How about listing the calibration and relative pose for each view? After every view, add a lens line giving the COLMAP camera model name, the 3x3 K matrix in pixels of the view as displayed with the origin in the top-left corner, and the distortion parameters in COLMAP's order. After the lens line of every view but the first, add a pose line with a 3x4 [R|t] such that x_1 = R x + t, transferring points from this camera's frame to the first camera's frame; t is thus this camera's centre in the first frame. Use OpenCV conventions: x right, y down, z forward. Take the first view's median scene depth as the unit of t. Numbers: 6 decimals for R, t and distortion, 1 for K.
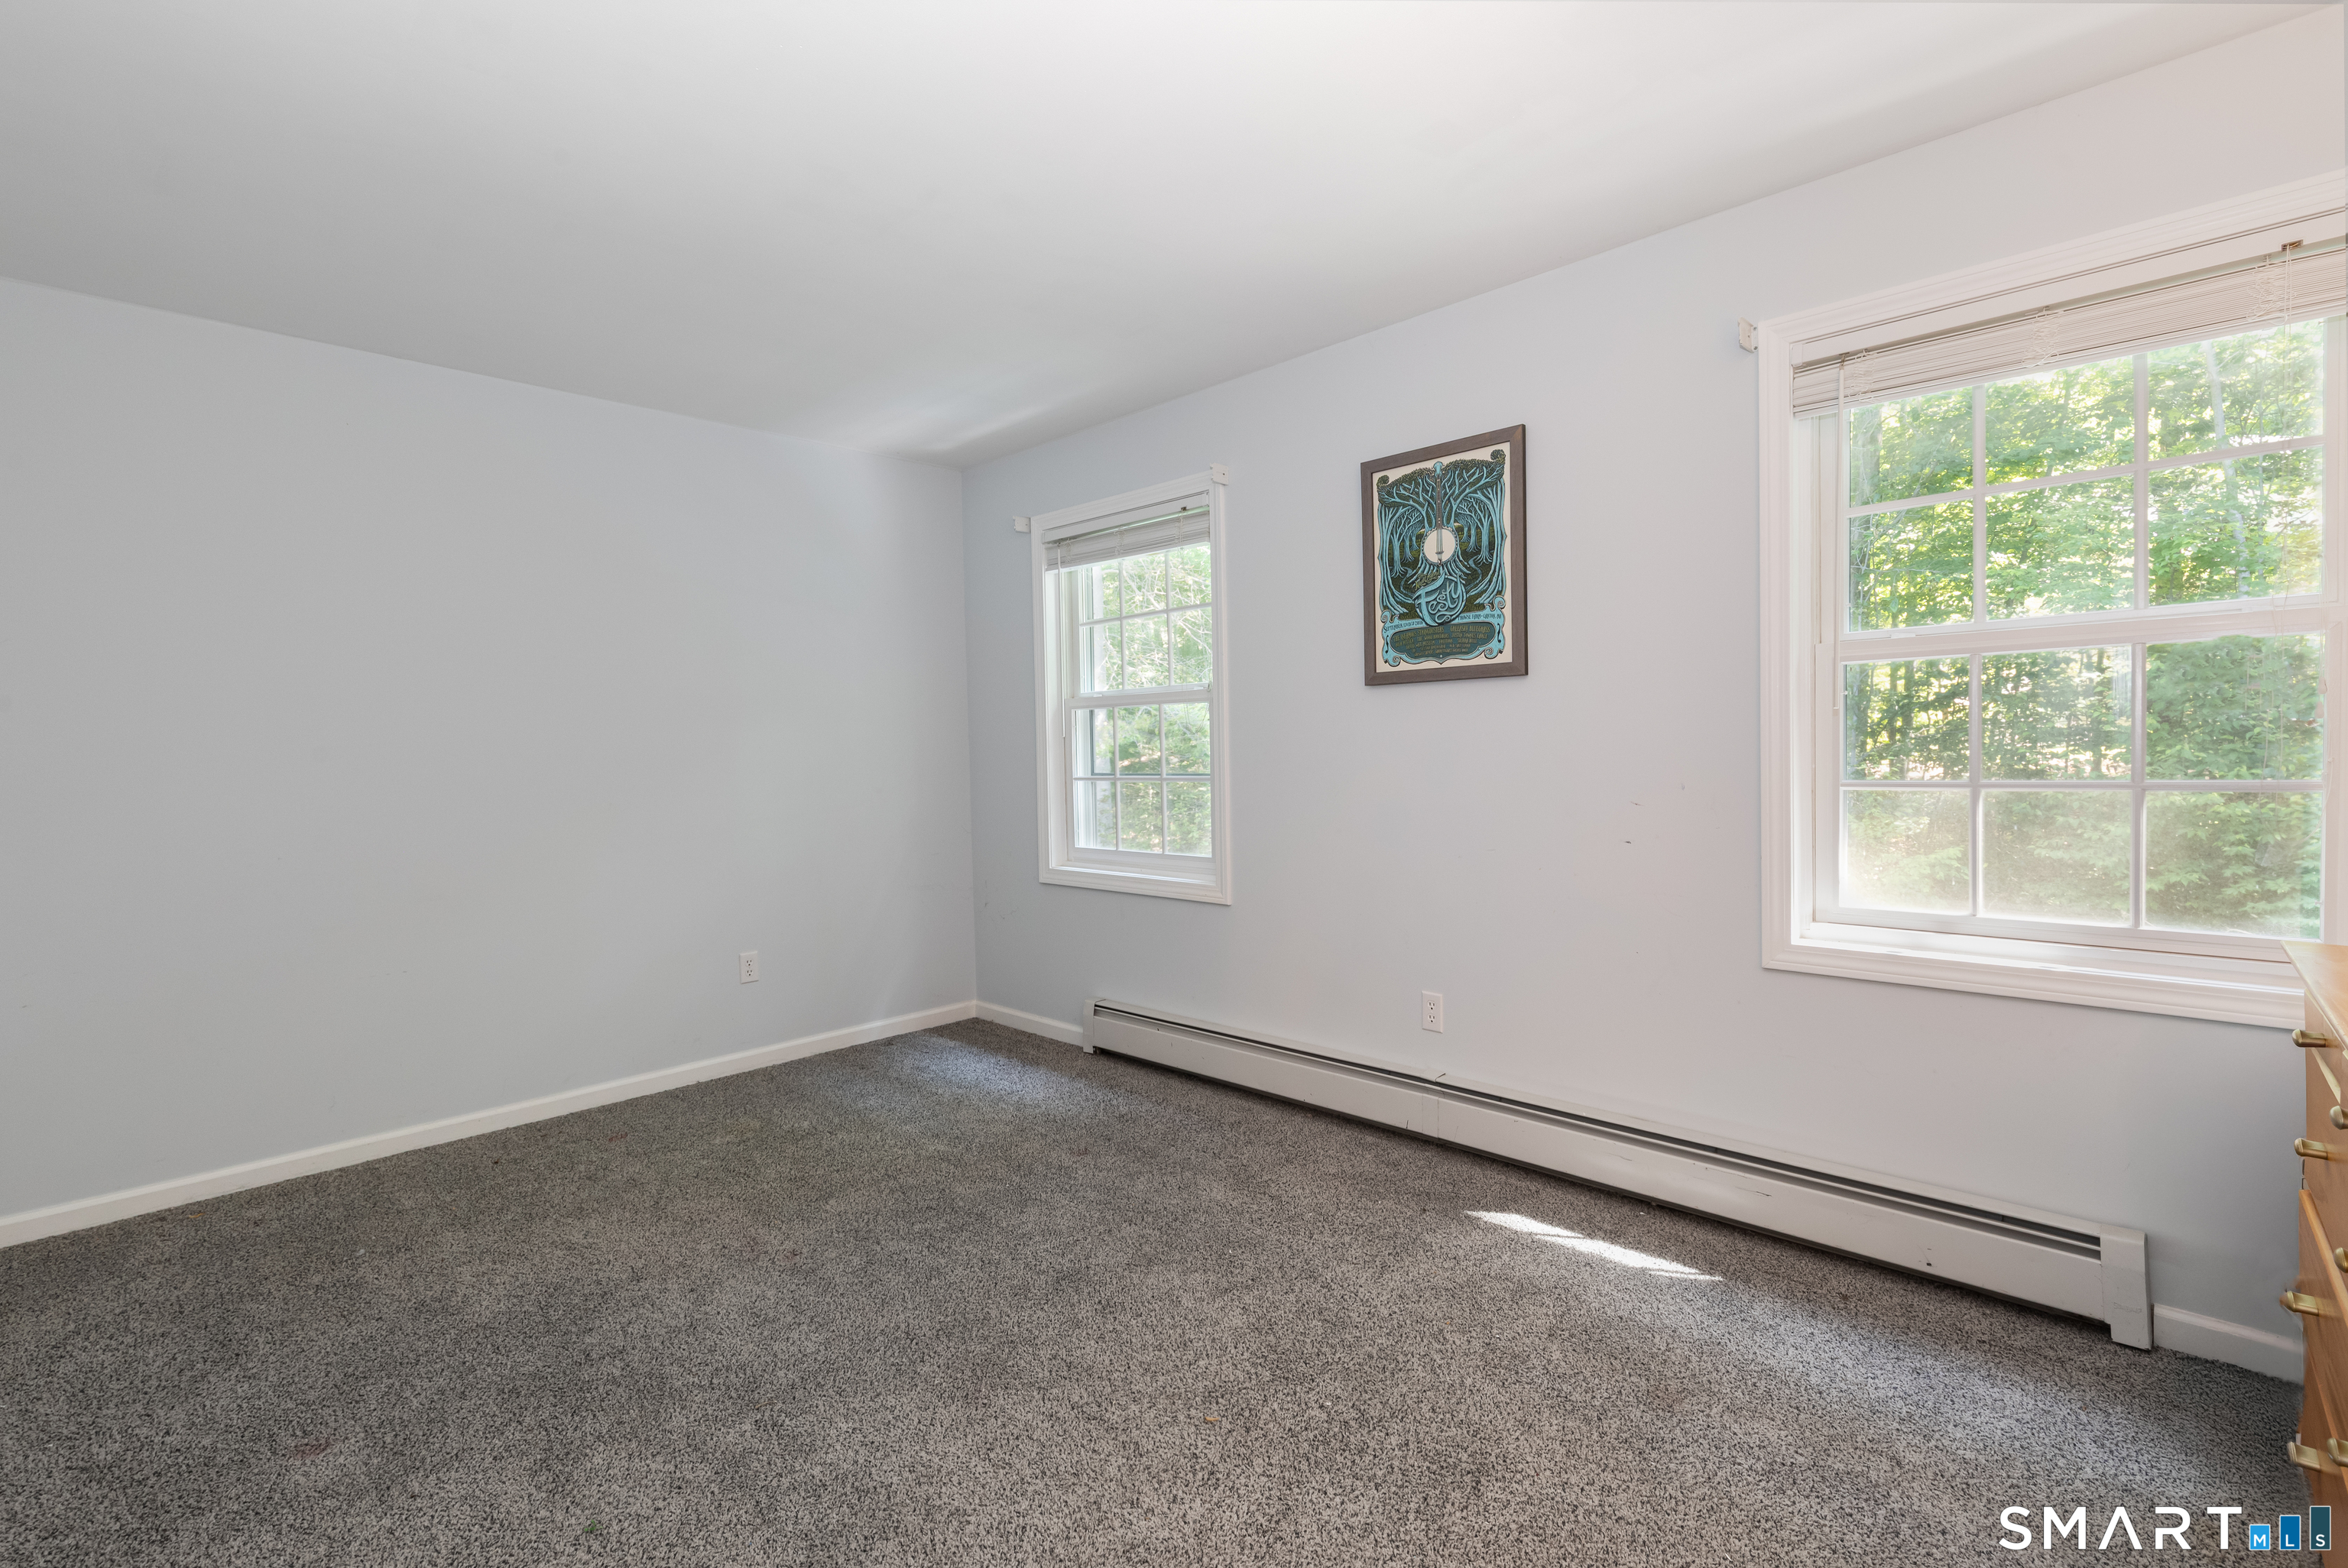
lens RADIAL K [[1055.9, 0, 1183.9], [0, 1055.9, 782.1], [0, 0, 1]] dist [0.004442, -0.001353]
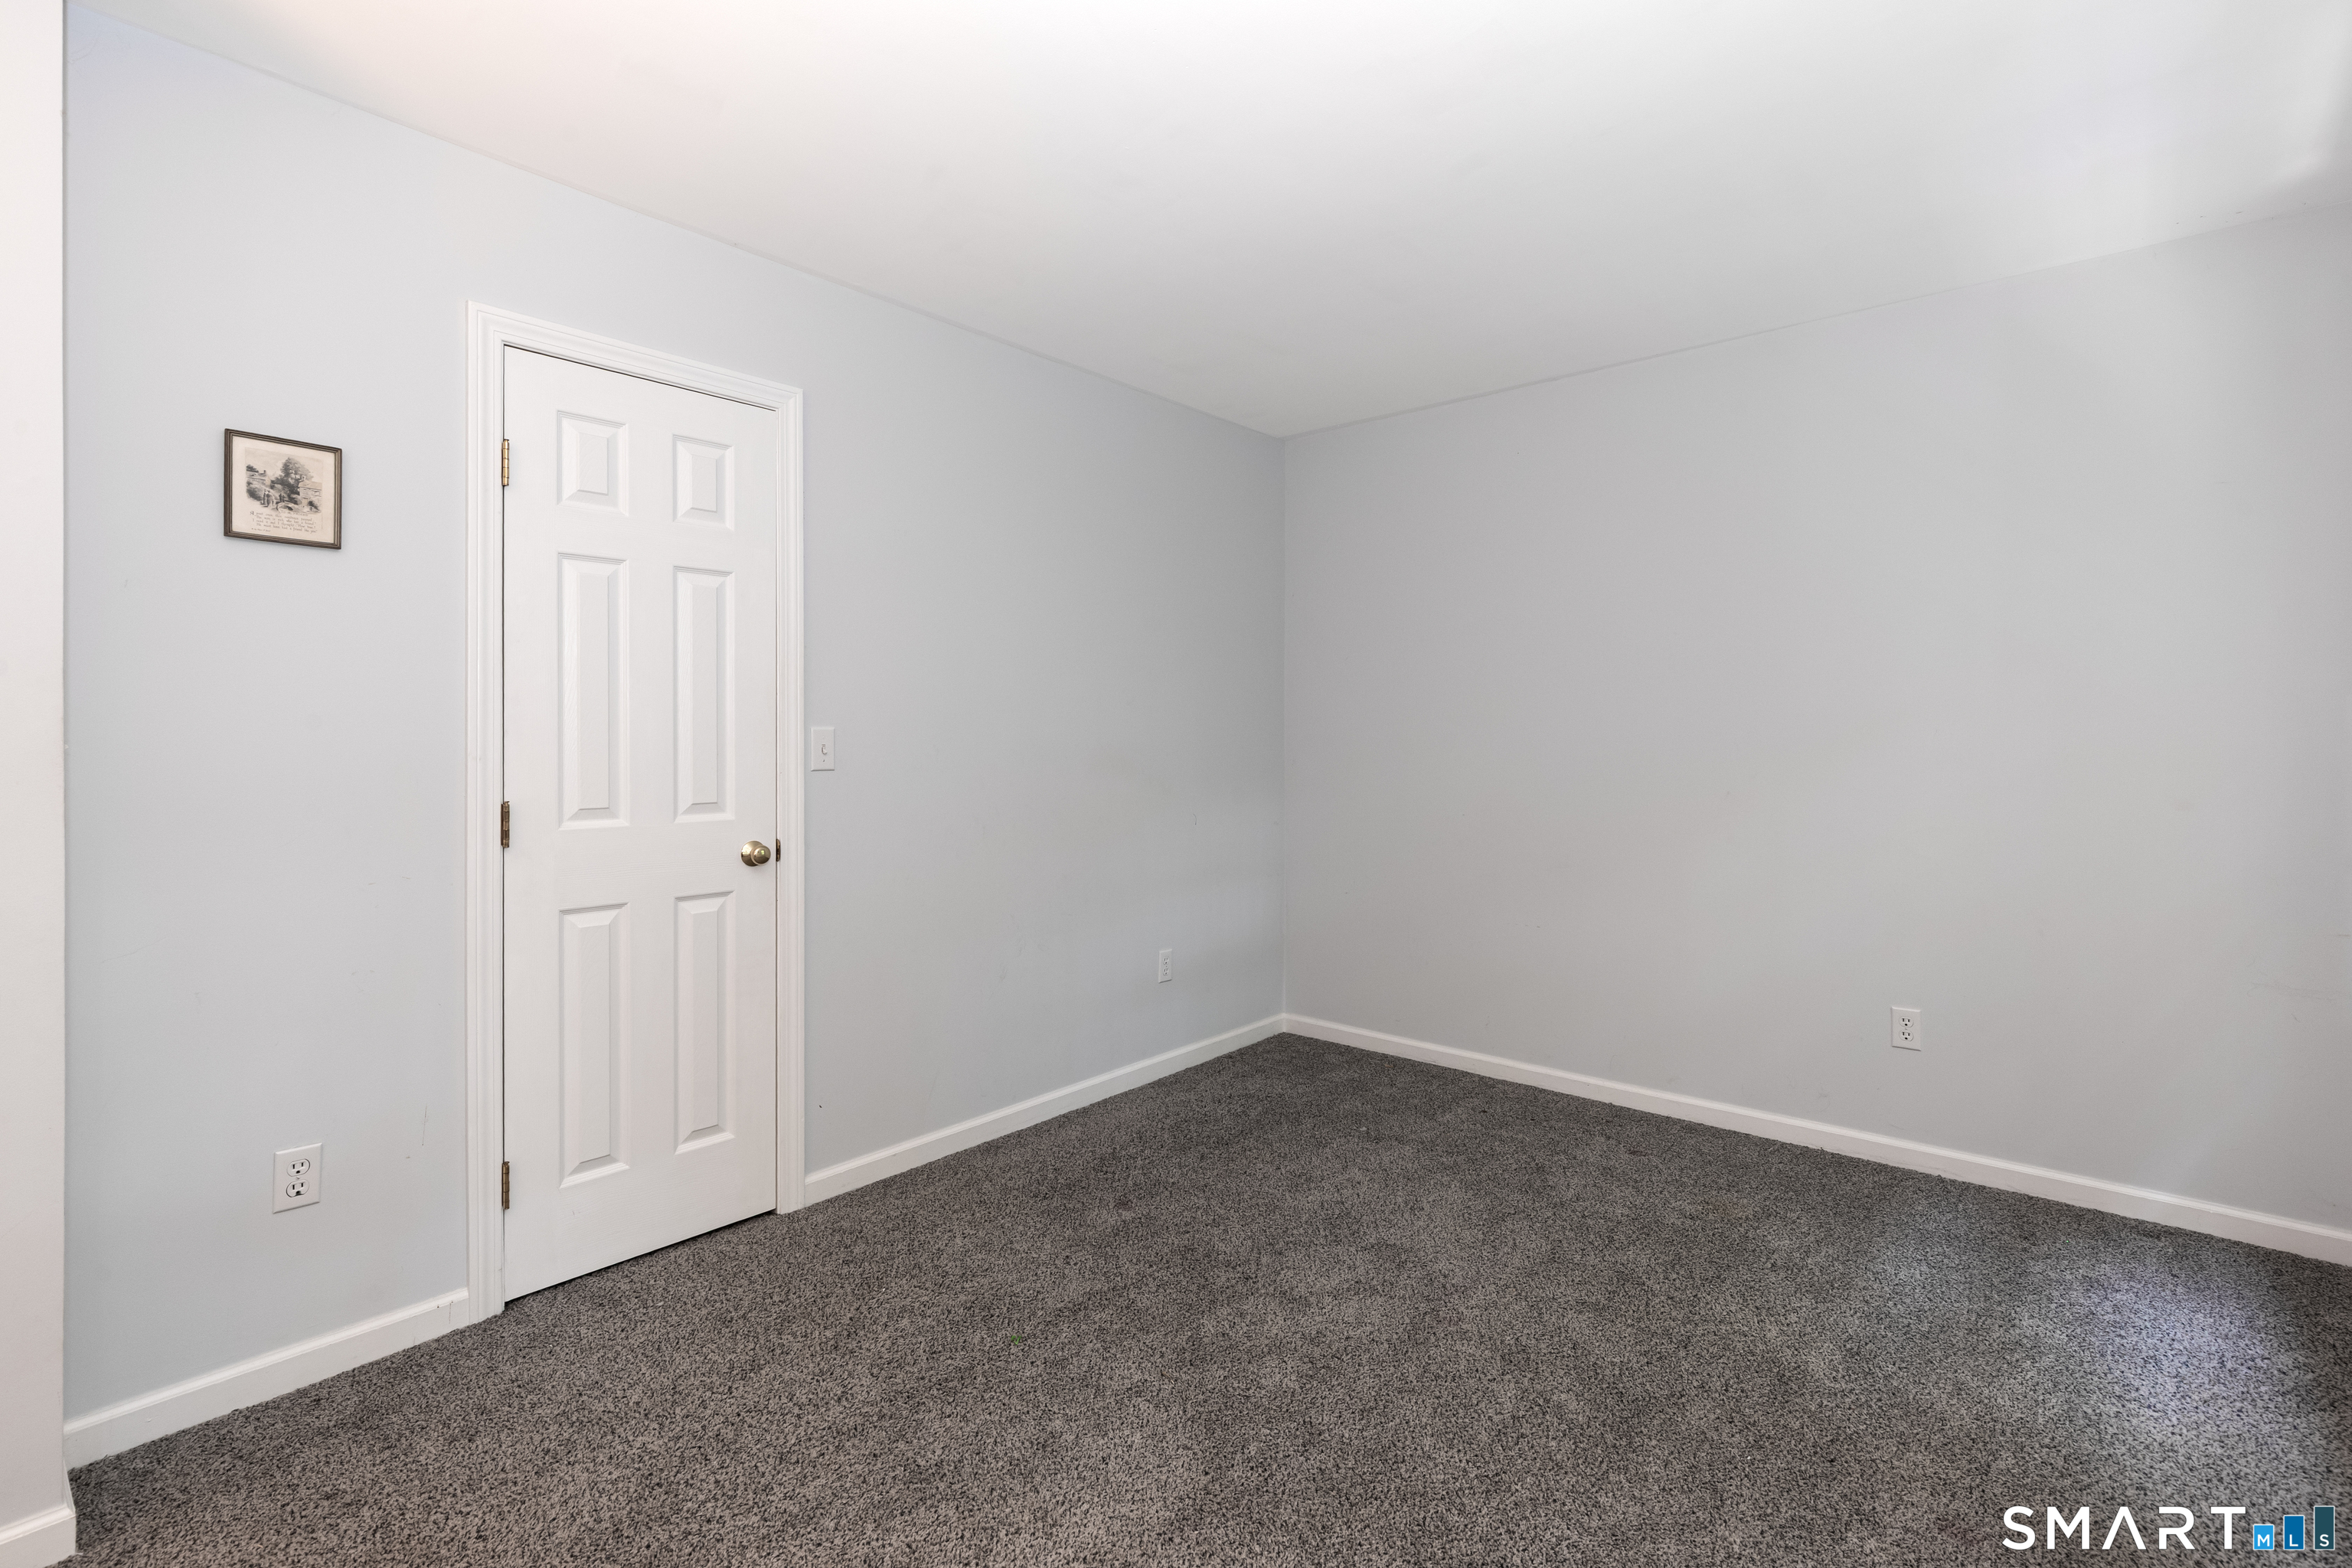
lens RADIAL K [[1057.8, 0, 1185.0], [0, 1057.8, 769.7], [0, 0, 1]] dist [0.004442, -0.001353]
pose [[0.050671, 0.045196, -0.997692, 0.359295], [-0.031169, 0.998560, 0.043653, -0.025161], [0.998229, 0.028885, 0.052007, 0.568693]]
